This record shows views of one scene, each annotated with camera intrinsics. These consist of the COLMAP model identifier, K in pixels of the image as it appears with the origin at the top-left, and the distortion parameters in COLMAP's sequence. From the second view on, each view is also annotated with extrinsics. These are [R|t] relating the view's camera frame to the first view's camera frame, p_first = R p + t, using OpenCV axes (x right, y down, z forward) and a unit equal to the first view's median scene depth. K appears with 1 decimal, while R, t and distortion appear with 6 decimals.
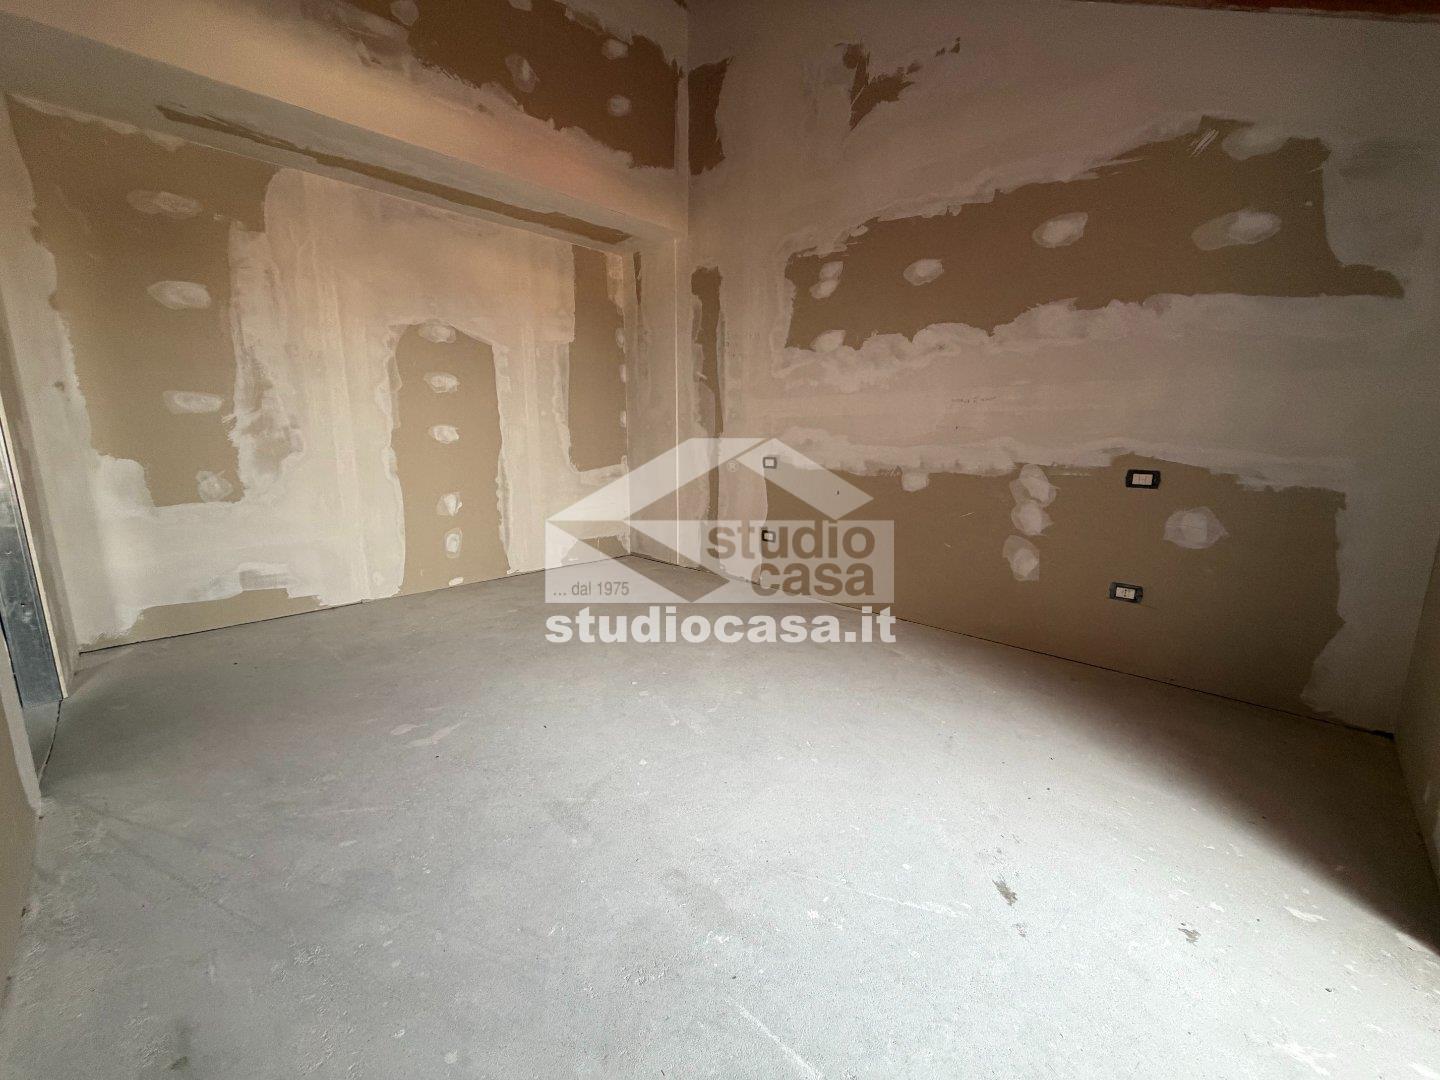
lens RADIAL K [[572.4, 0, 712.0], [0, 572.4, 539.6], [0, 0, 1]] dist [-0.001098, -0.000125]
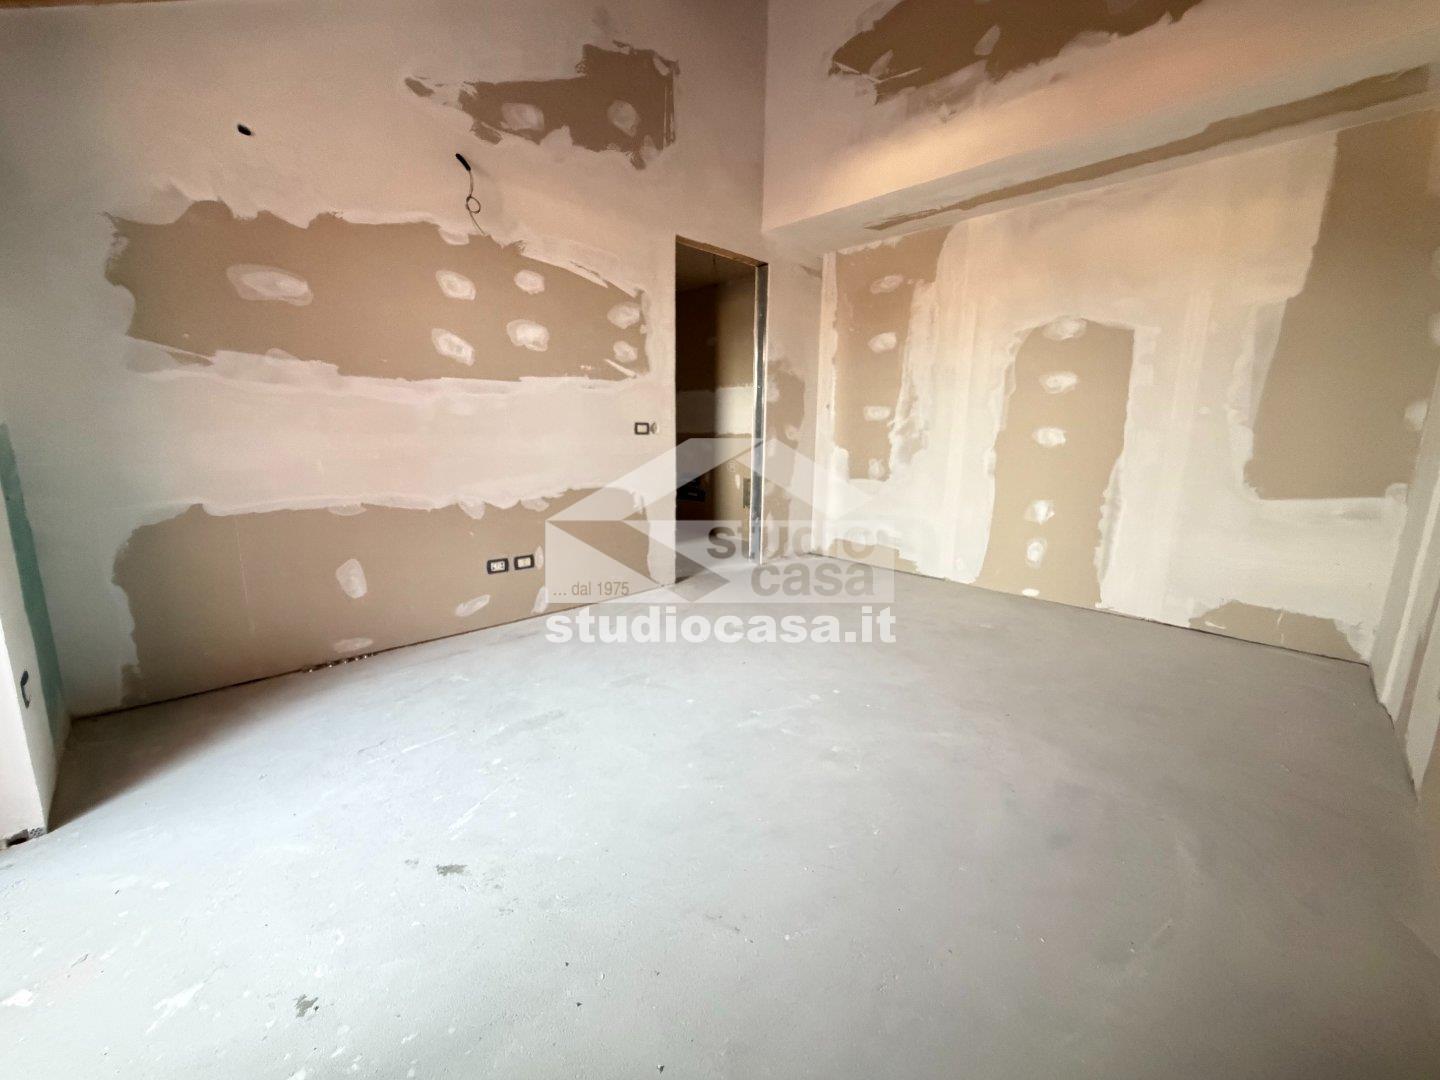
lens RADIAL K [[572.4, 0, 712.1], [0, 572.4, 538.5], [0, 0, 1]] dist [-0.001098, -0.000125]
pose [[-0.009395, 0.184550, -0.982778, 0.581292], [-0.197027, 0.963213, 0.182760, -0.101225], [0.980353, 0.195351, 0.027312, 0.540498]]
